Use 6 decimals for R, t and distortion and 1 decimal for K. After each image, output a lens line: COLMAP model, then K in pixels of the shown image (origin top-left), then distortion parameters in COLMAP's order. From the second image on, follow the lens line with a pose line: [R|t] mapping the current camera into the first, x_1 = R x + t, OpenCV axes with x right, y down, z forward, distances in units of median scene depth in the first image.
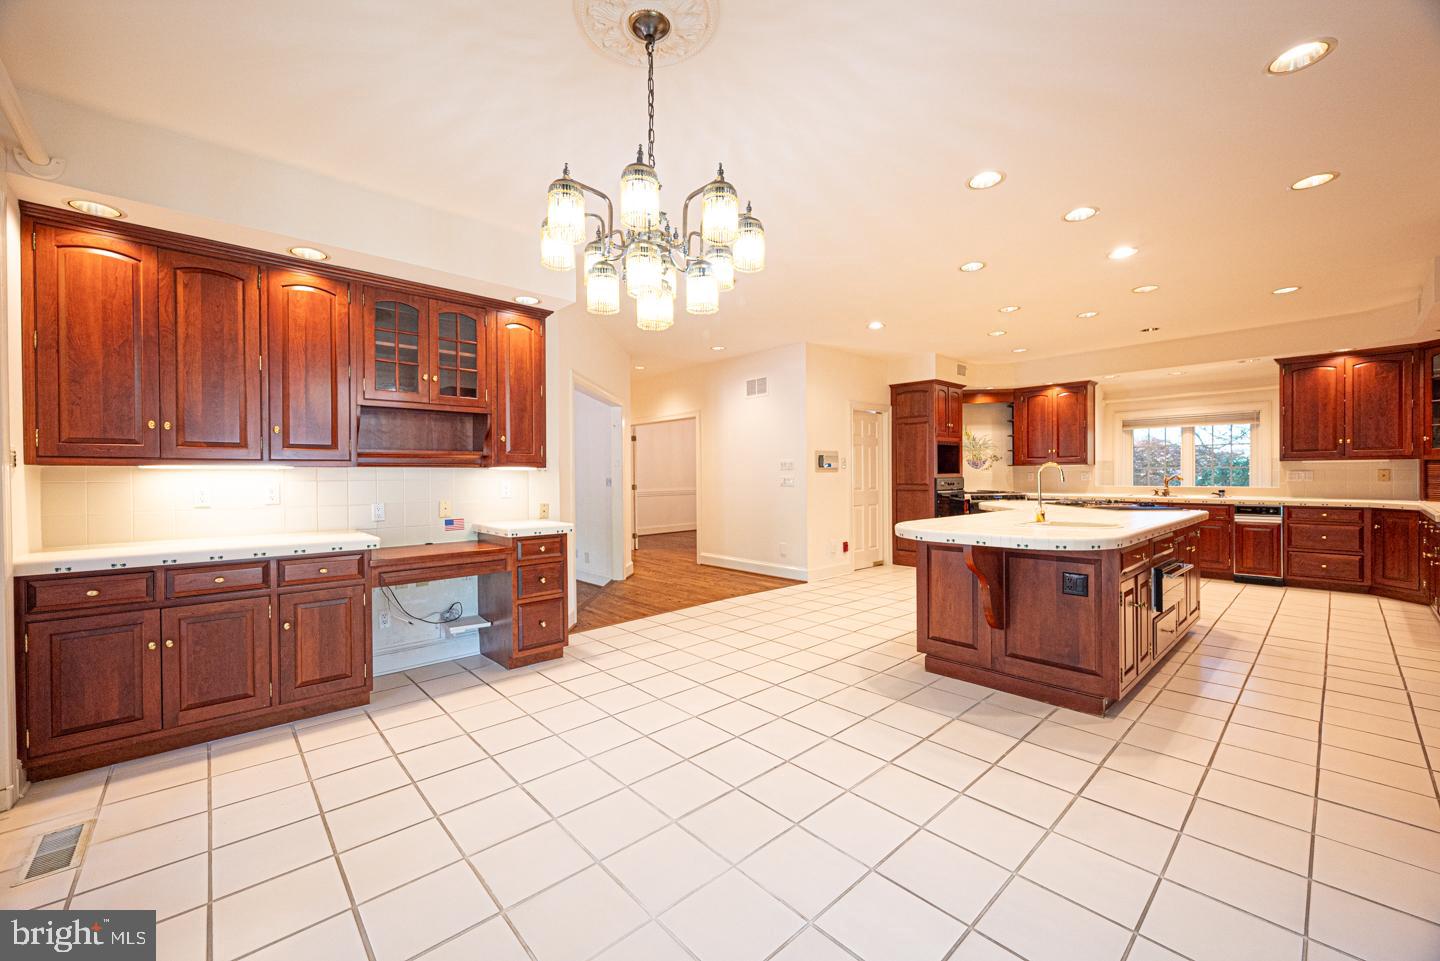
lens RADIAL K [[565.3, 0, 719.4], [0, 565.3, 480.0], [0, 0, 1]] dist [0.001127, -0.000704]
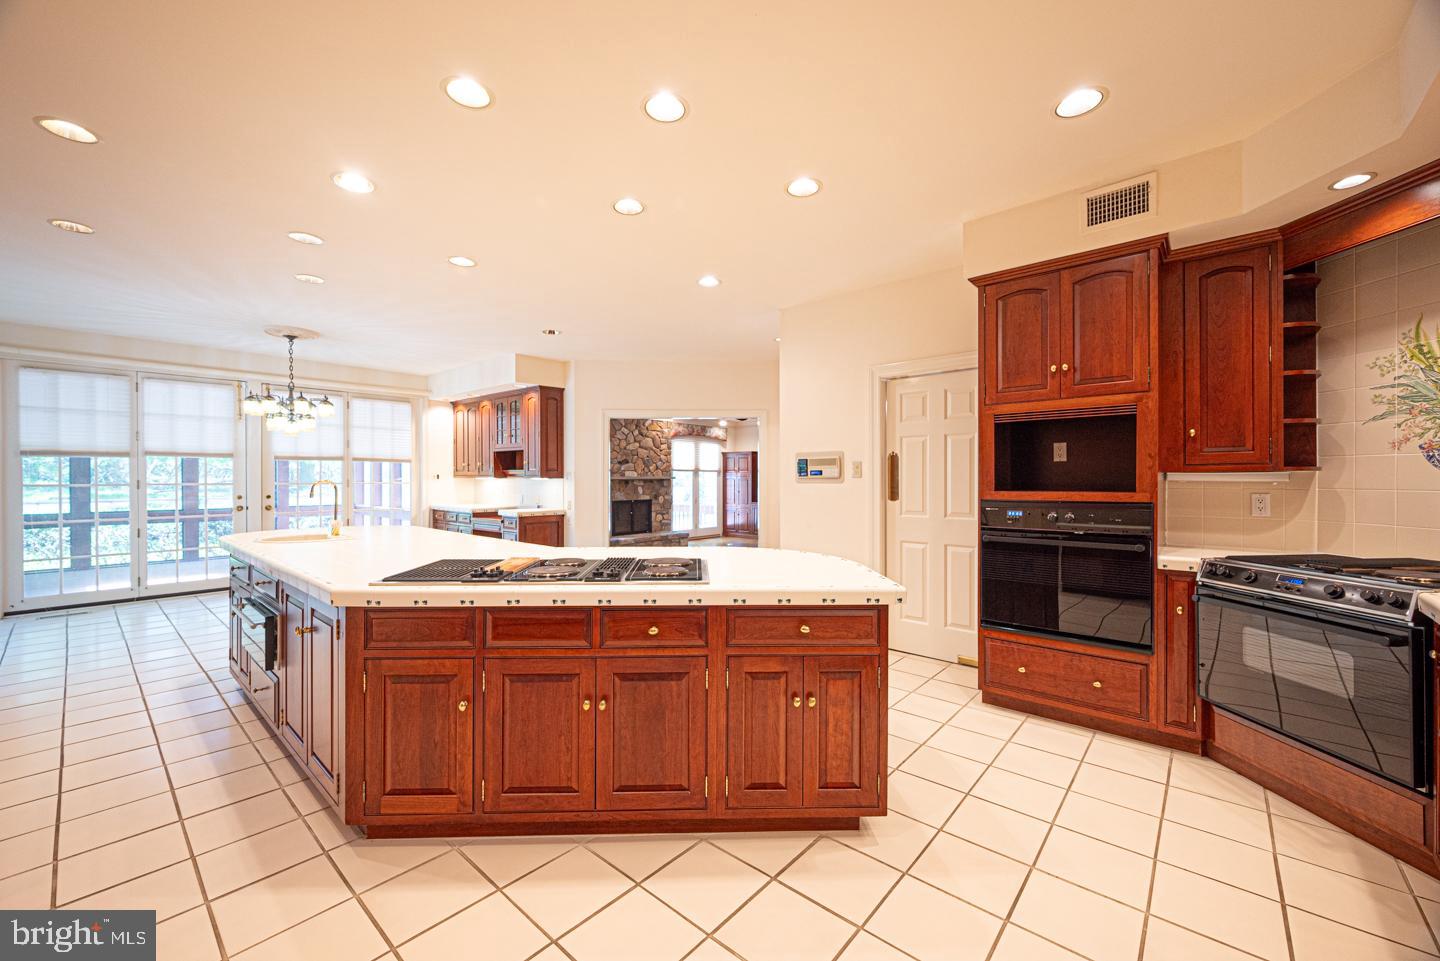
lens RADIAL K [[565.3, 0, 714.0], [0, 565.3, 477.8], [0, 0, 1]] dist [0.001127, -0.000704]
pose [[0.108135, 0.008242, -0.994102, 0.894245], [-0.008466, 0.999937, 0.007369, -0.025402], [0.994100, 0.007619, 0.108198, 0.834353]]
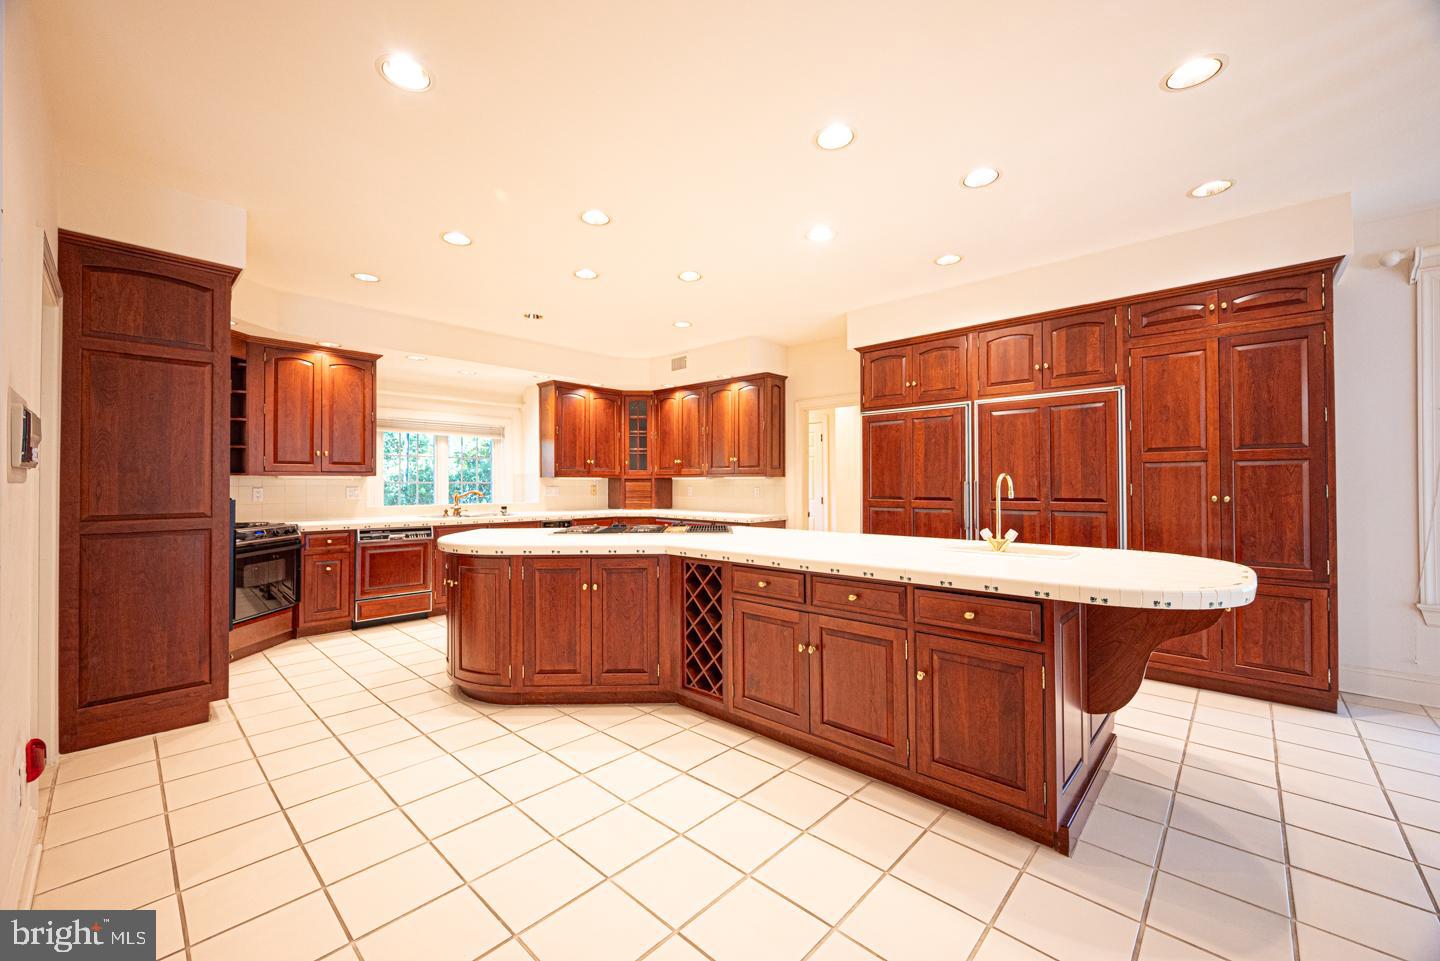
lens RADIAL K [[565.3, 0, 719.5], [0, 565.3, 477.6], [0, 0, 1]] dist [0.001127, -0.000704]
pose [[-0.082707, 0.020088, 0.996371, -0.082210], [0.011946, 0.999745, -0.019165, -0.008407], [-0.996502, 0.010318, -0.082926, 0.749053]]
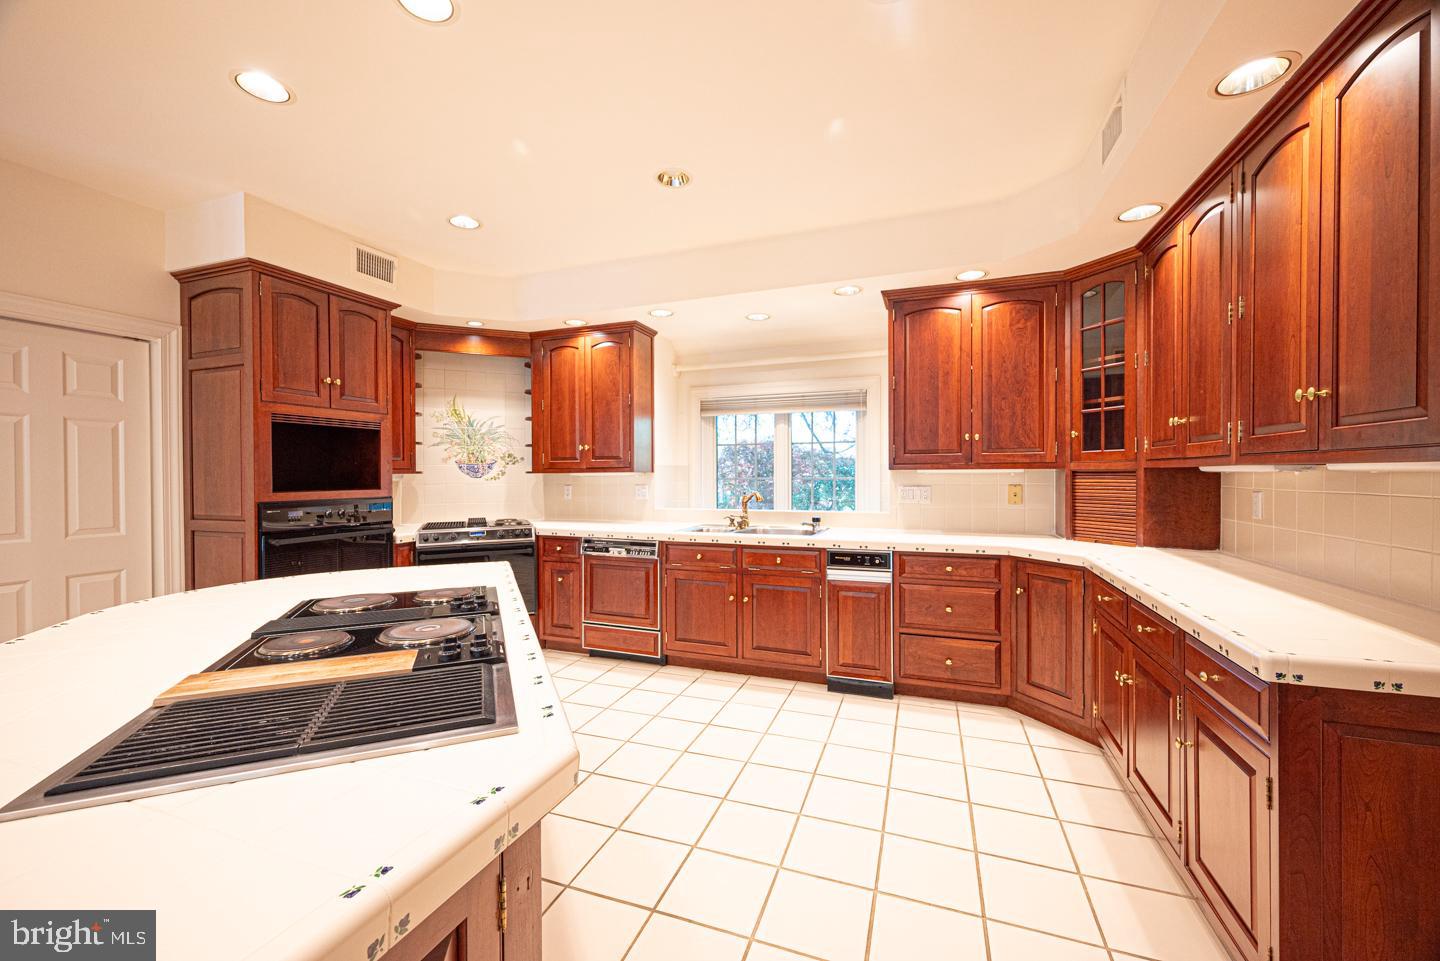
lens RADIAL K [[565.3, 0, 716.8], [0, 565.3, 479.5], [0, 0, 1]] dist [0.001127, -0.000704]
pose [[0.889361, 0.000099, 0.457206, 0.547775], [0.002021, 0.999989, -0.004149, -0.020713], [-0.457202, 0.004614, 0.889351, 0.544630]]
